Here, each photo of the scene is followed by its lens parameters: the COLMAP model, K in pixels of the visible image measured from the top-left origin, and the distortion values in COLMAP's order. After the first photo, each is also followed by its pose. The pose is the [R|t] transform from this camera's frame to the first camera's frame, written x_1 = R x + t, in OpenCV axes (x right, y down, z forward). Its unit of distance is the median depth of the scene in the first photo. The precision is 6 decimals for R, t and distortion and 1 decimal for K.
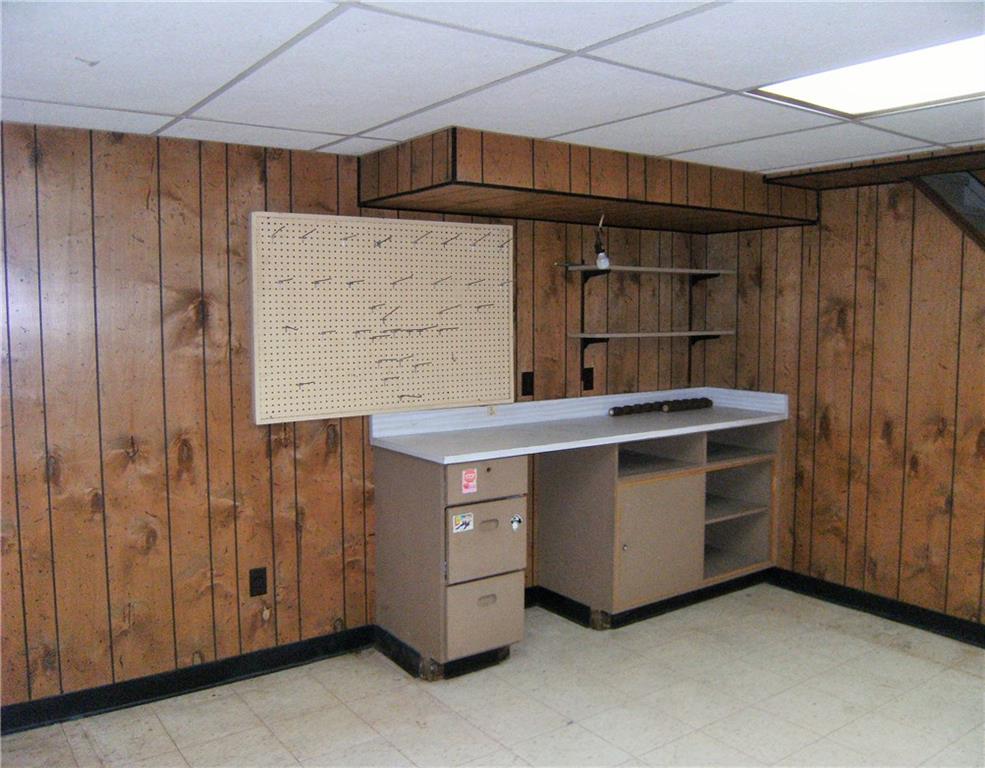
lens RADIAL K [[859.8, 0, 492.5], [0, 859.8, 384.0], [0, 0, 1]] dist [-0.014025, -0.004407]
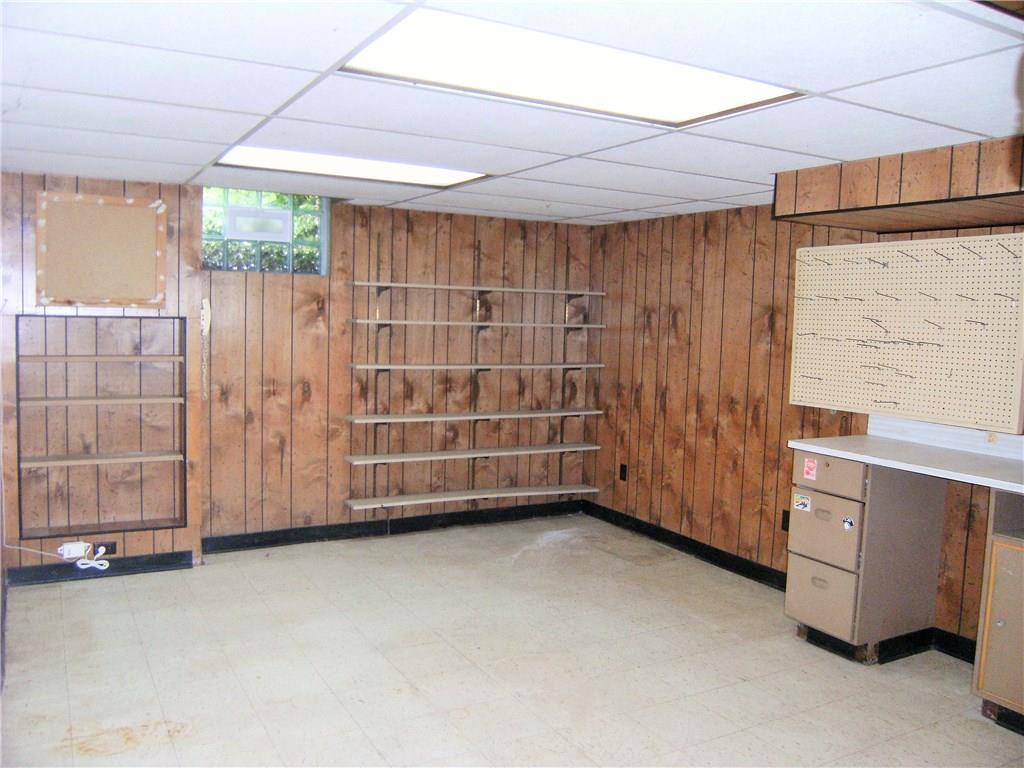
lens RADIAL K [[875.2, 0, 508.6], [0, 875.2, 379.7], [0, 0, 1]] dist [-0.064050, 0.003521]
pose [[-0.106105, 0.069642, -0.991913, 1.152254], [-0.121131, 0.989210, 0.082409, -0.051371], [0.986949, 0.128895, -0.096524, 0.697261]]
